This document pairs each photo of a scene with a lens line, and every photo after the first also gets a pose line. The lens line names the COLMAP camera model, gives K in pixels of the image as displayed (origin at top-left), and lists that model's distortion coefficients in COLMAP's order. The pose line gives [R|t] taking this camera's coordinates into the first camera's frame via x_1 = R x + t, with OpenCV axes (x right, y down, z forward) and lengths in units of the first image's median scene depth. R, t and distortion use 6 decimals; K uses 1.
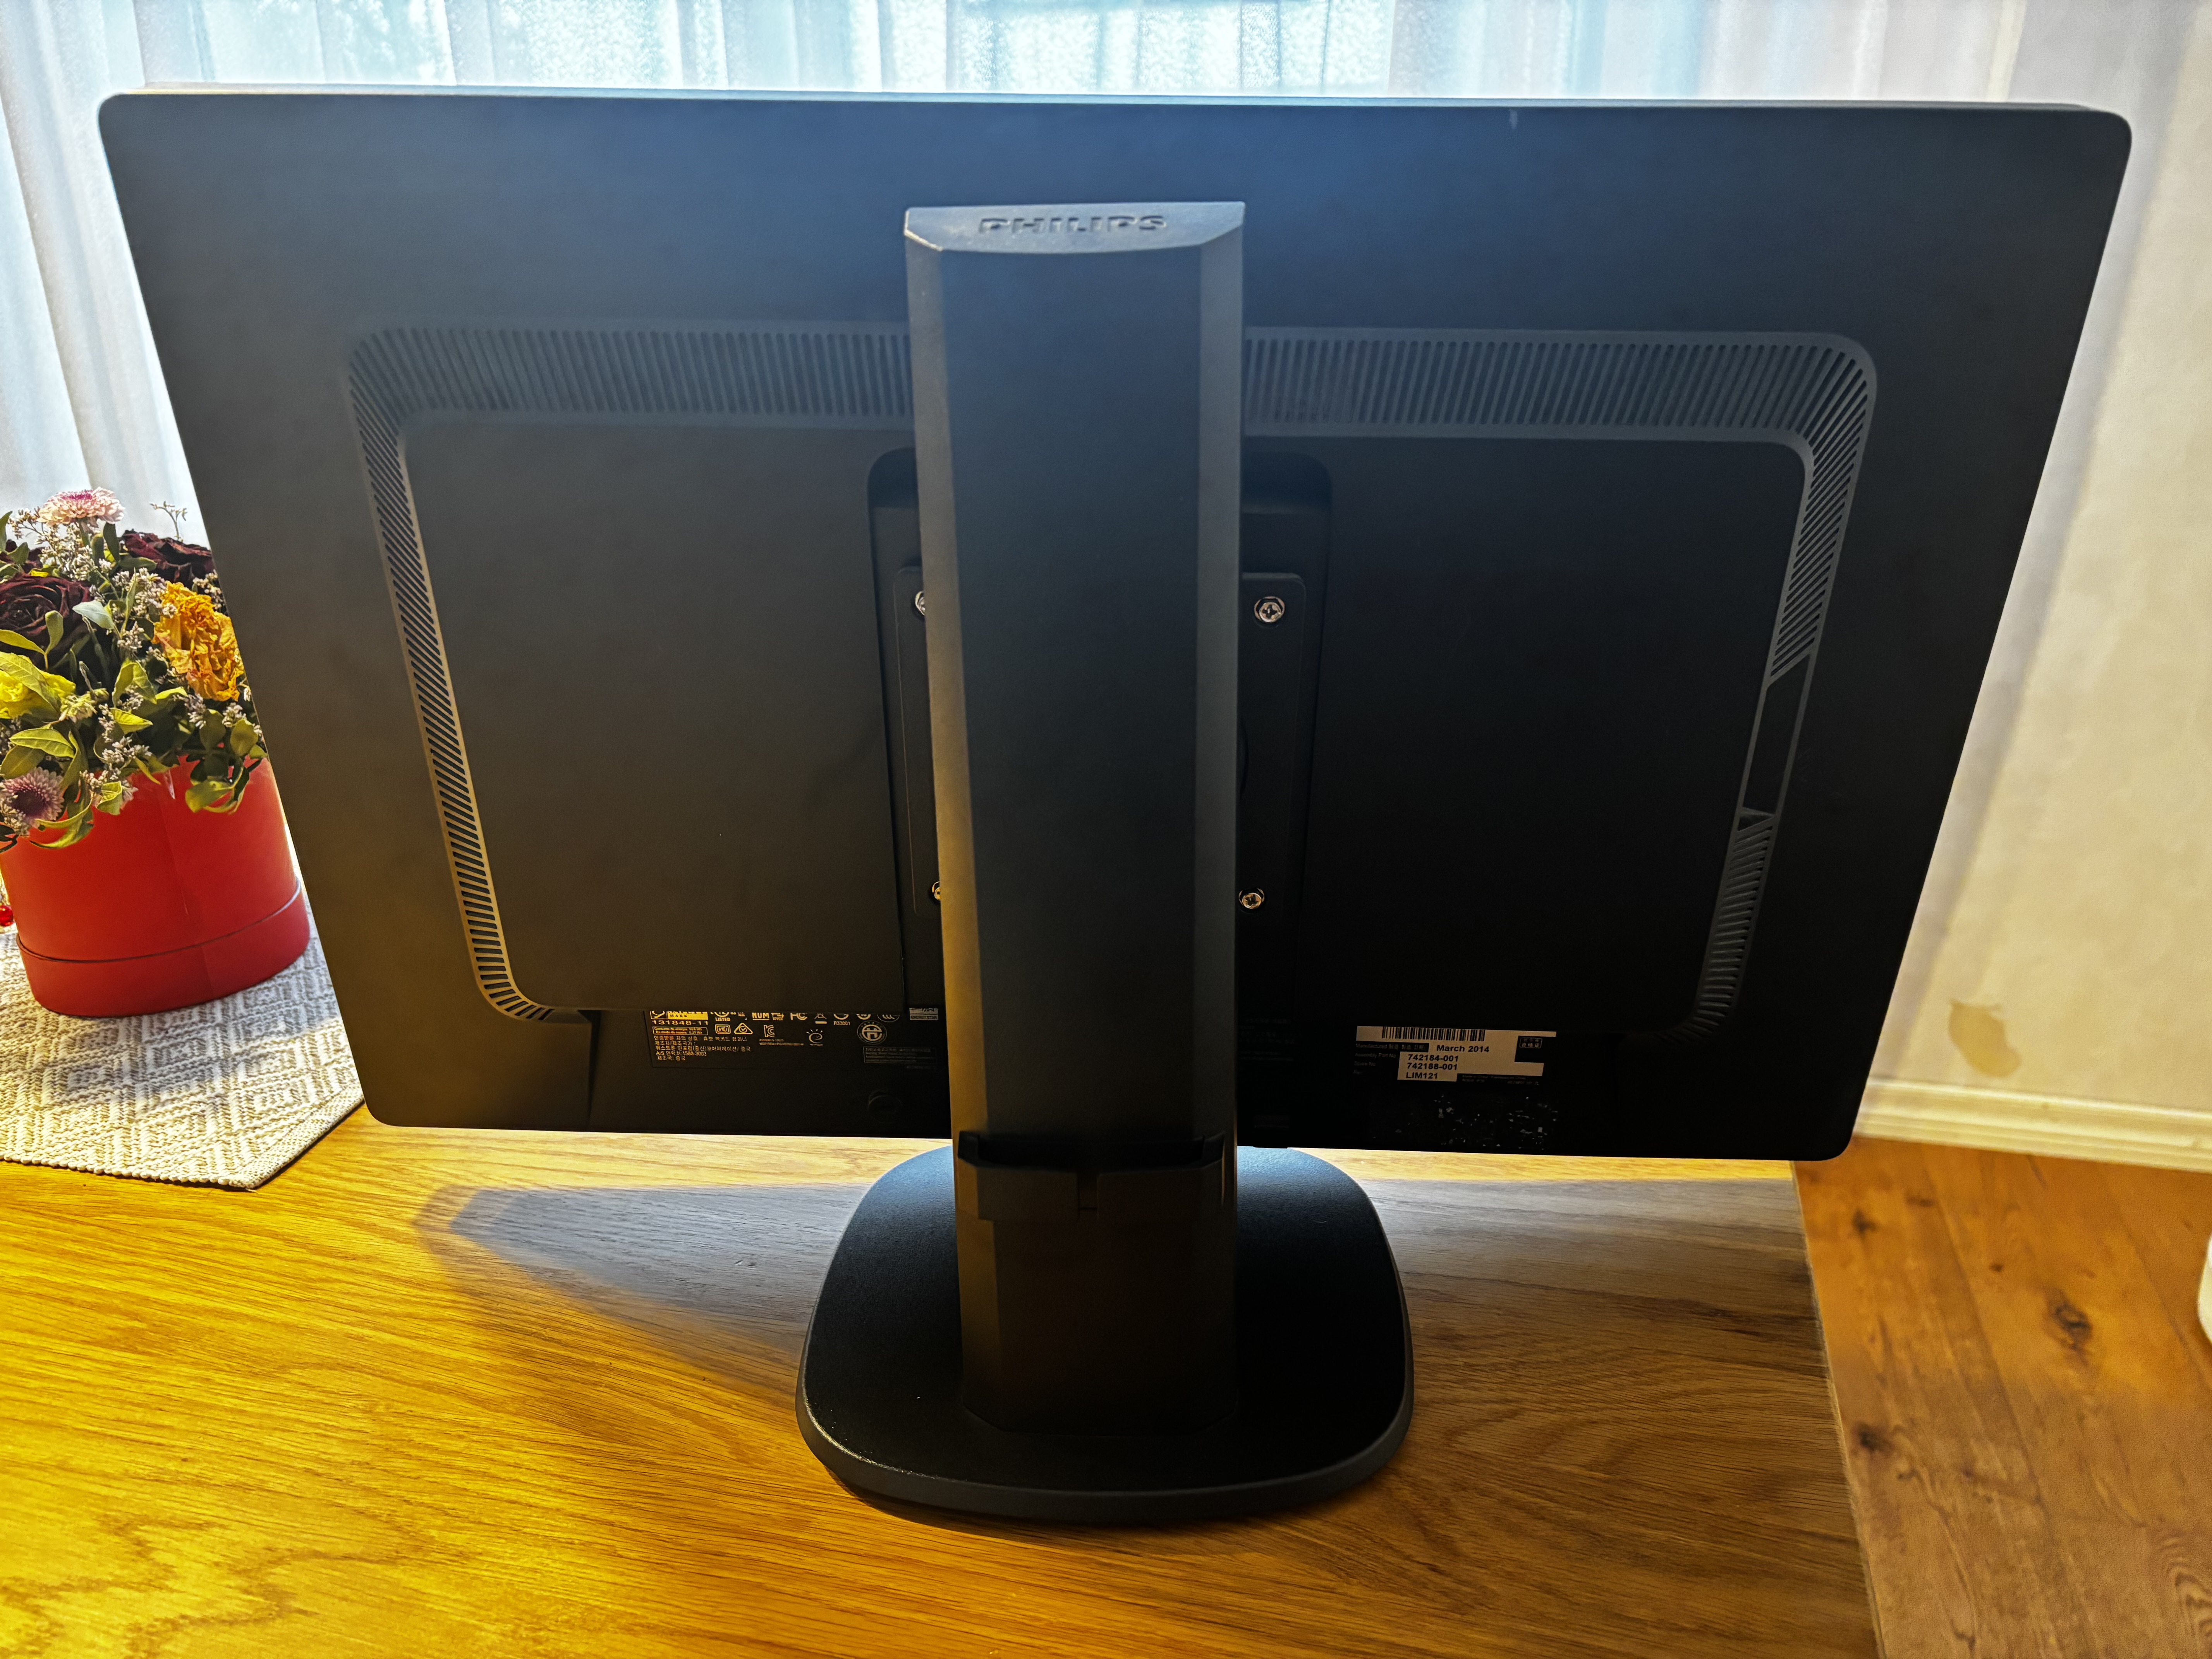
lens RADIAL K [[1726.9, 0, 1106.0], [0, 1726.9, 829.5], [0, 0, 1]] dist [0.009613, -0.001998]
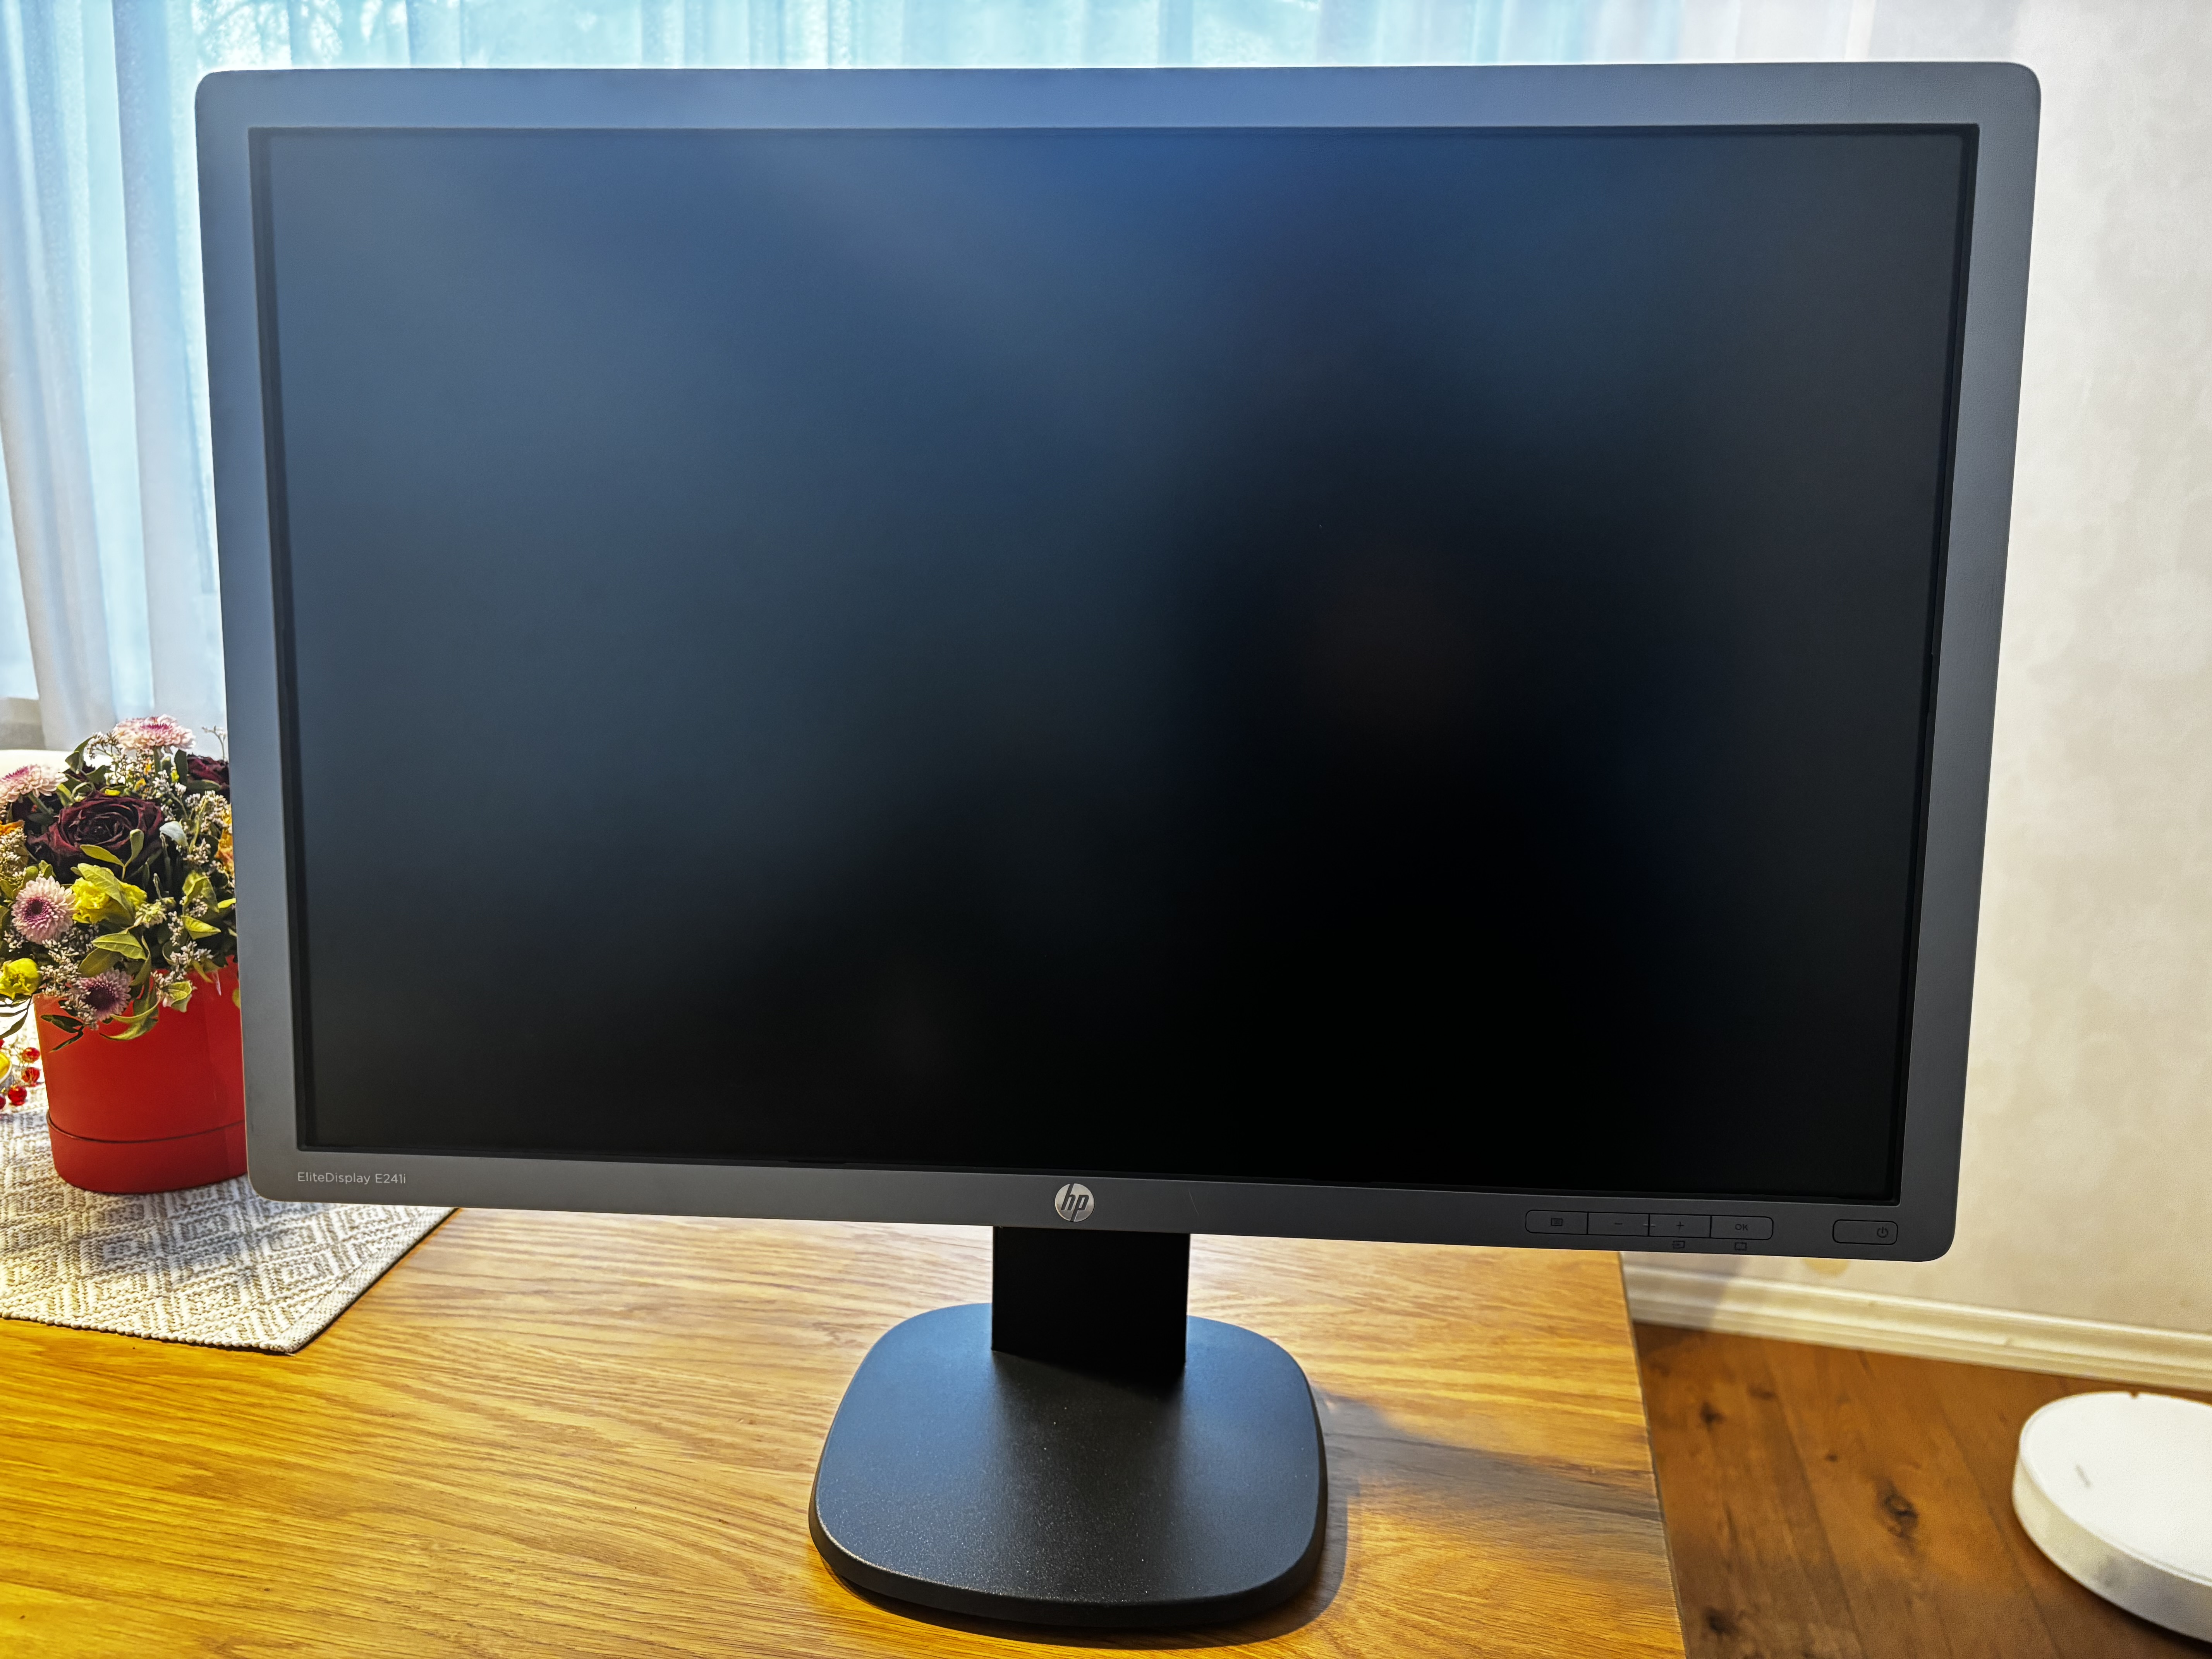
lens RADIAL K [[1726.9, 0, 1106.0], [0, 1726.9, 829.5], [0, 0, 1]] dist [0.009613, -0.001998]
pose [[0.996838, 0.031957, 0.072758, -0.057834], [-0.024079, 0.994000, -0.106698, -0.020265], [-0.075731, 0.104609, 0.991626, -0.171947]]
